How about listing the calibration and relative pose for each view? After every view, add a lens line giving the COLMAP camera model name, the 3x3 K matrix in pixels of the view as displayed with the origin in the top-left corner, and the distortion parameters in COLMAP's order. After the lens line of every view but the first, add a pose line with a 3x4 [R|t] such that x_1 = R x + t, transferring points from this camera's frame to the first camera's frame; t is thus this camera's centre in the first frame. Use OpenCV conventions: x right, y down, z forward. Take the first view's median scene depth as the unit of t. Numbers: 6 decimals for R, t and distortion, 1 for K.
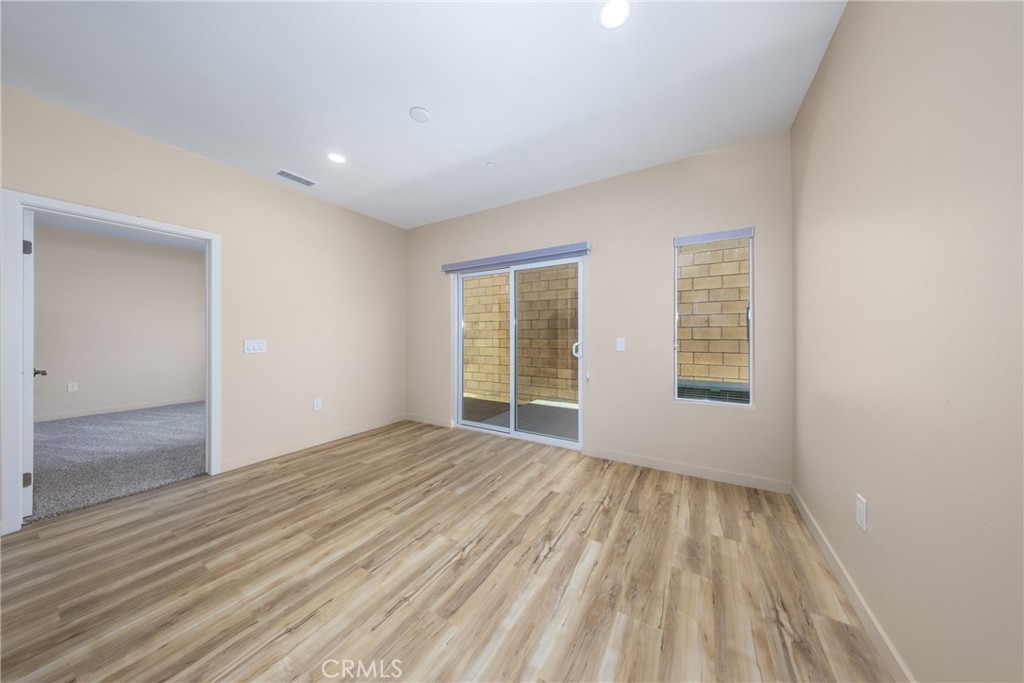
lens RADIAL K [[298.9, 0, 510.4], [0, 298.9, 337.7], [0, 0, 1]] dist [-0.000002, -0.000018]
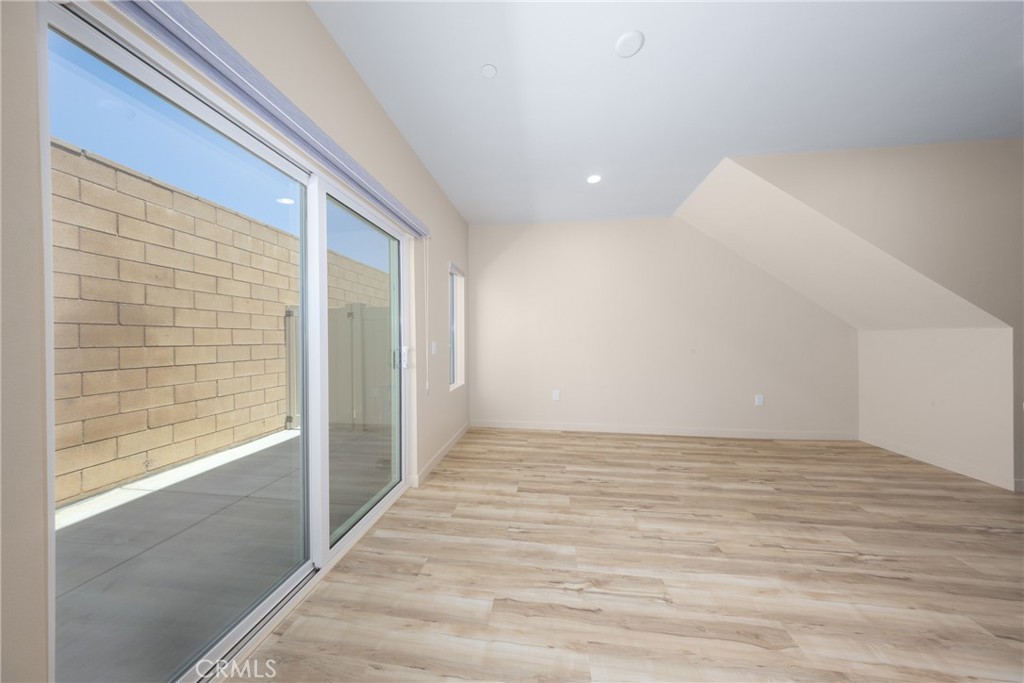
lens RADIAL K [[298.9, 0, 510.4], [0, 298.9, 337.7], [0, 0, 1]] dist [-0.000002, -0.000018]
pose [[-0.397804, -0.001984, 0.917468, -0.890599], [0.010586, 0.999921, 0.006752, -0.025232], [-0.917409, 0.012399, -0.397752, 1.596123]]
